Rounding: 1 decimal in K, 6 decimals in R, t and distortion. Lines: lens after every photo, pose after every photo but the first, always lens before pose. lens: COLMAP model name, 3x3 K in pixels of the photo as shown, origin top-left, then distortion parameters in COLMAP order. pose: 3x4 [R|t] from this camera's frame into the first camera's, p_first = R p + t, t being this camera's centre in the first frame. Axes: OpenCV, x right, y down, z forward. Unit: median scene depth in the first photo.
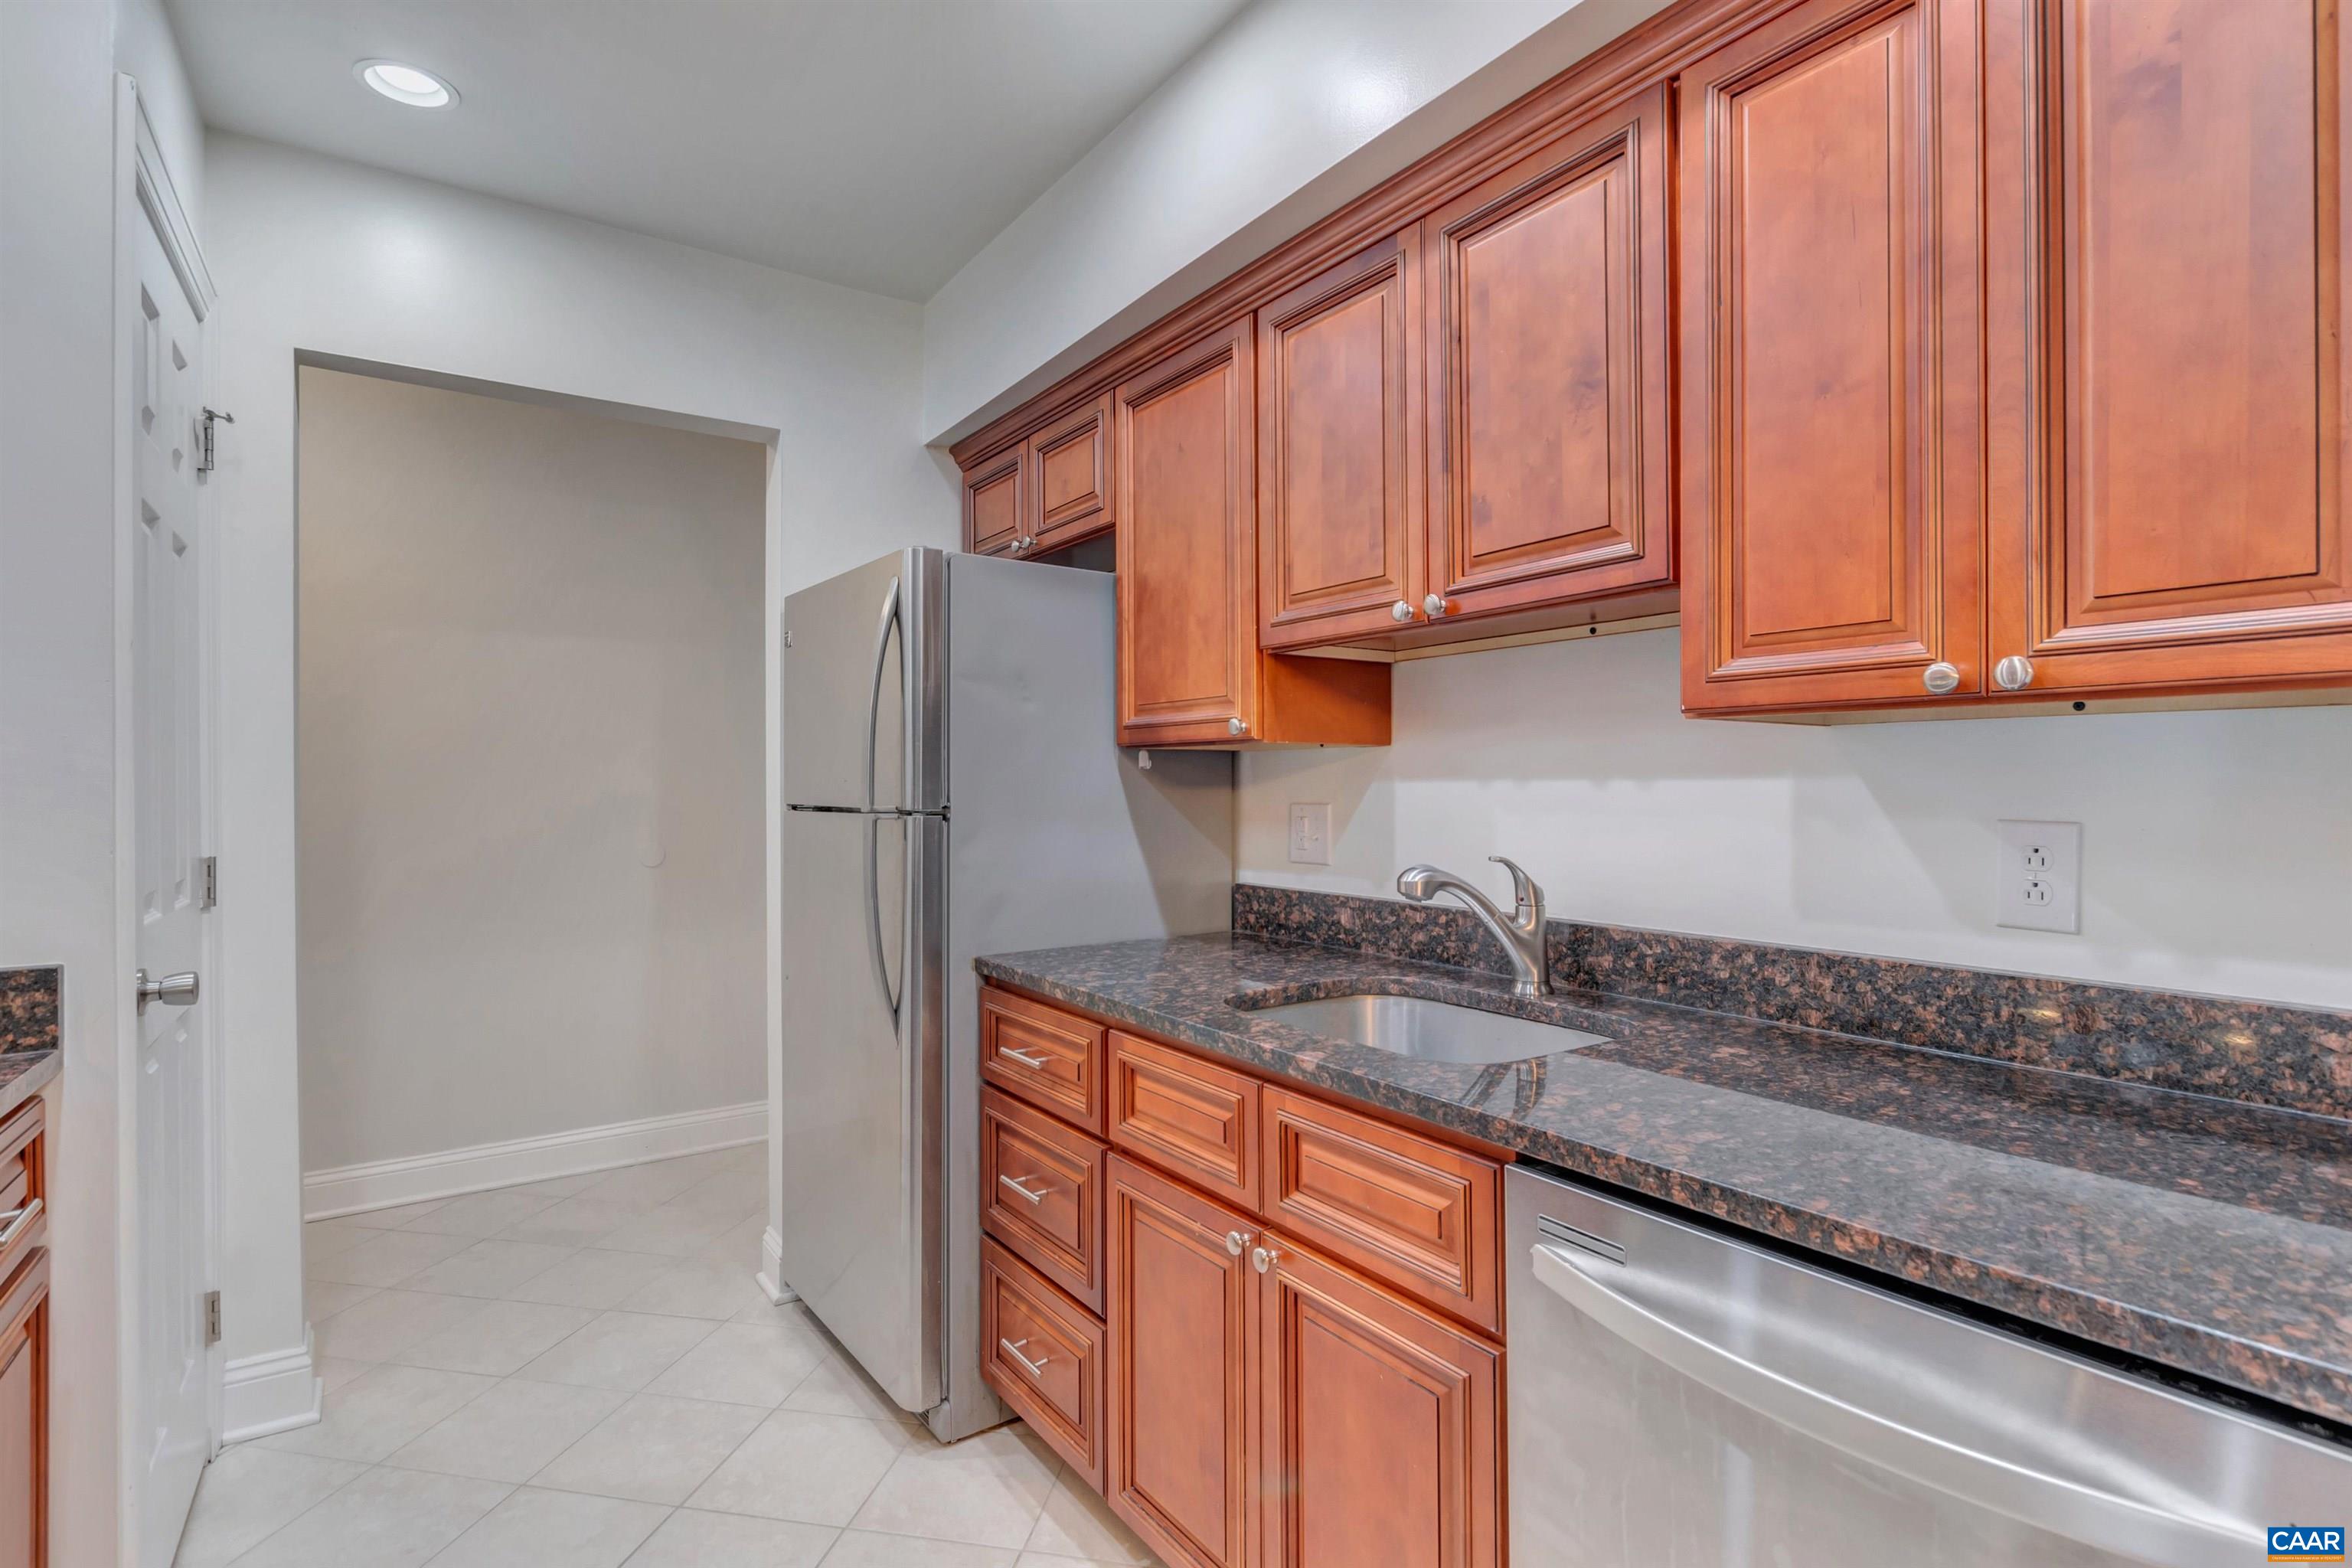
lens RADIAL K [[1125.9, 0, 1179.8], [0, 1125.9, 776.6], [0, 0, 1]] dist [0.001904, -0.000631]
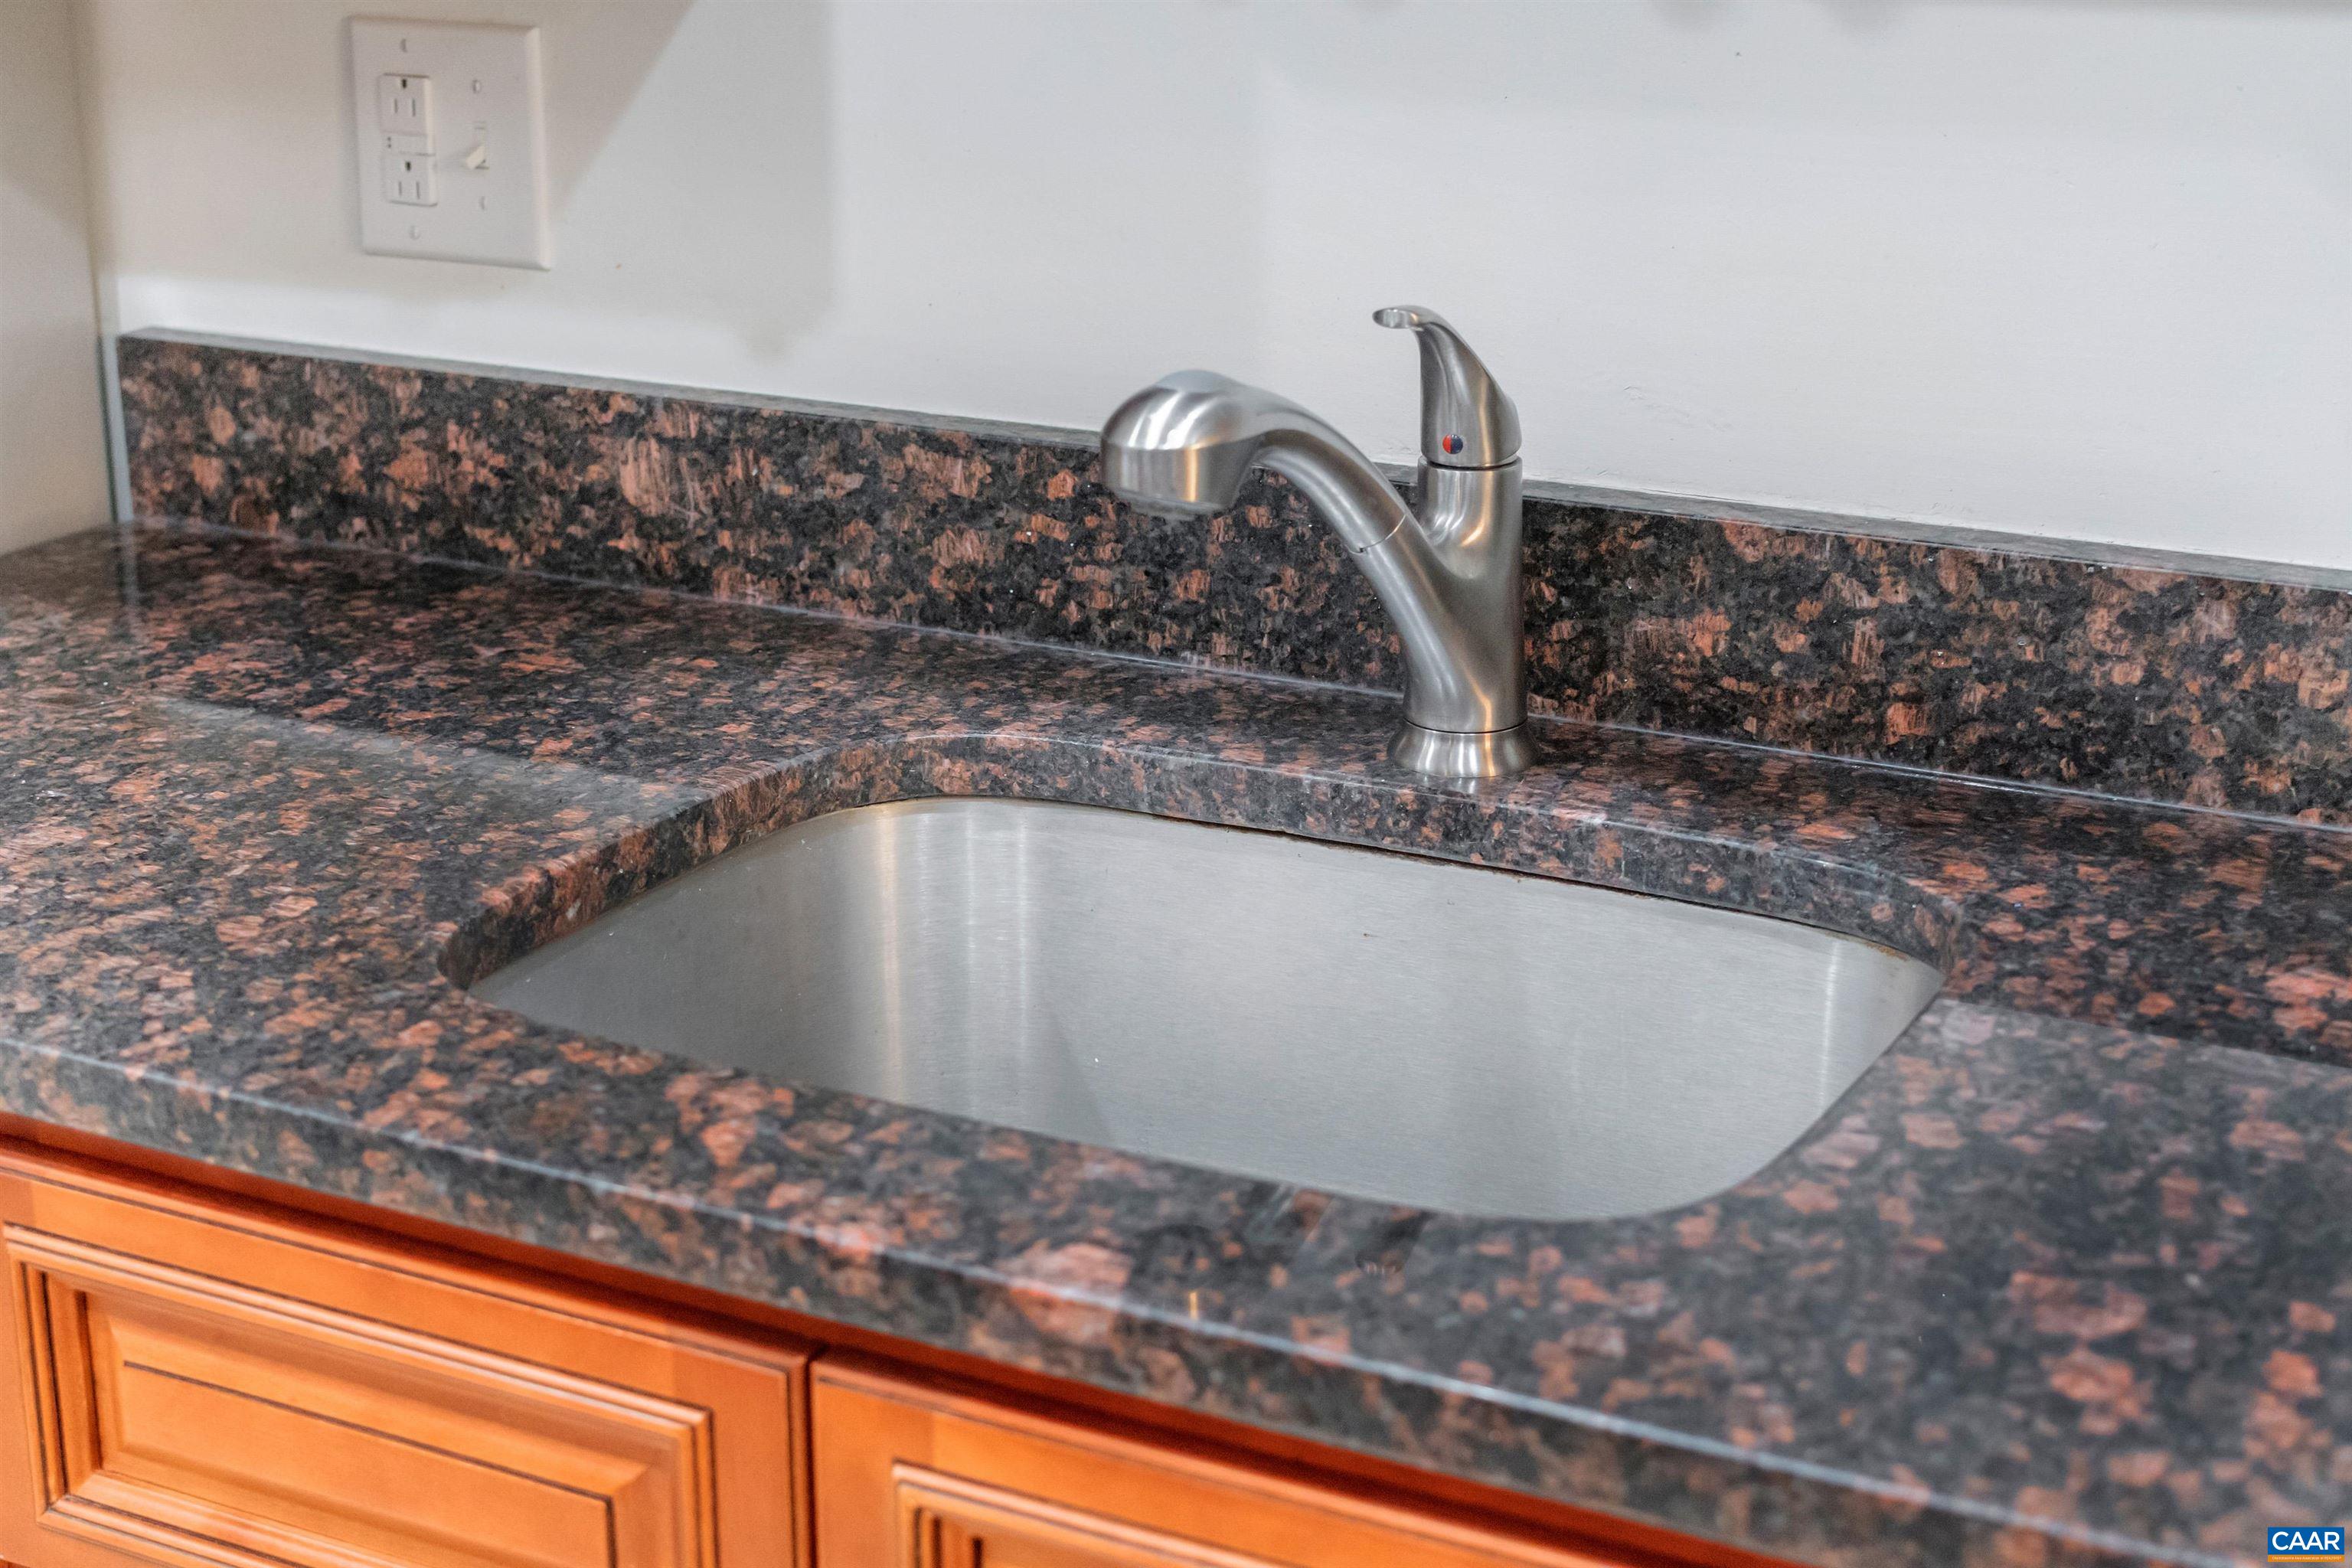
lens RADIAL K [[3594.4, 0, 1176.0], [0, 3594.4, 784.0], [0, 0, 1]] dist [0.022074, 0.001684]
pose [[0.885770, -0.134456, 0.444221, -0.159668], [-0.007265, 0.952984, 0.302932, -0.078698], [-0.464067, -0.271556, 0.843149, 0.264505]]
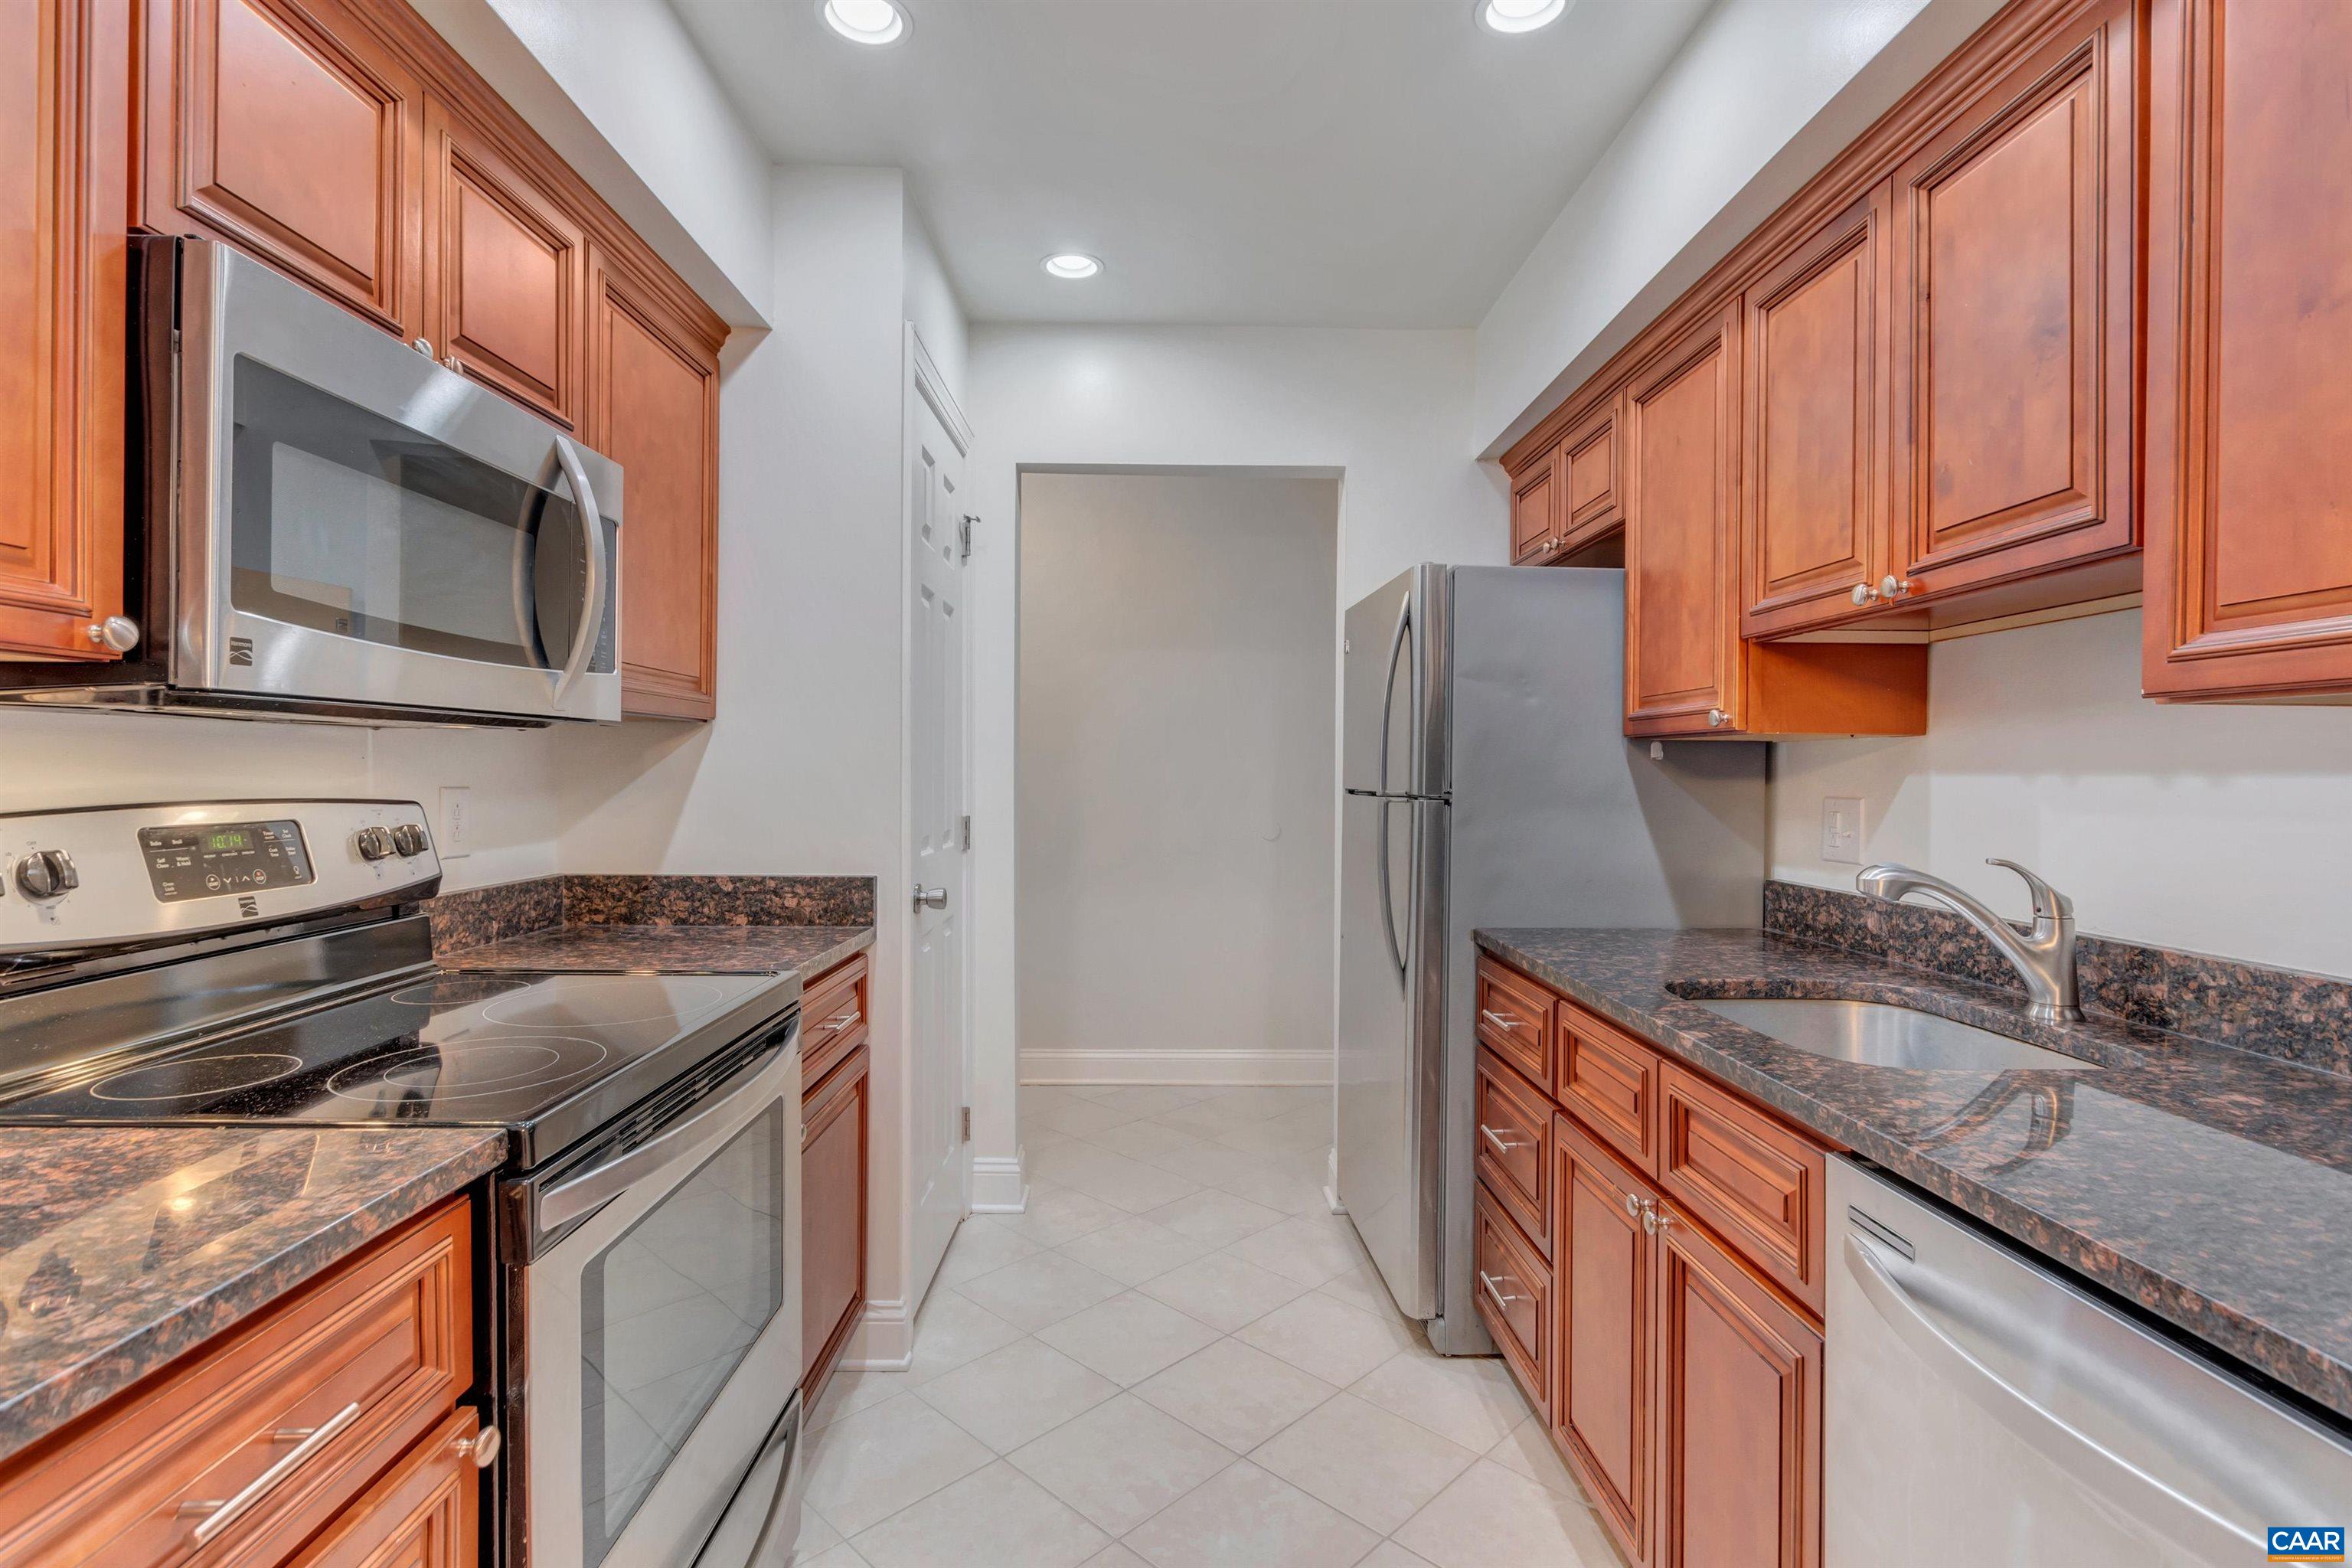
lens RADIAL K [[1125.9, 0, 1179.8], [0, 1125.9, 776.6], [0, 0, 1]] dist [0.001904, -0.000631]
pose [[0.835499, 0.012516, -0.549349, 0.225314], [-0.007610, 0.999908, 0.011209, 0.000224], [0.549439, -0.005184, 0.835518, -0.103809]]
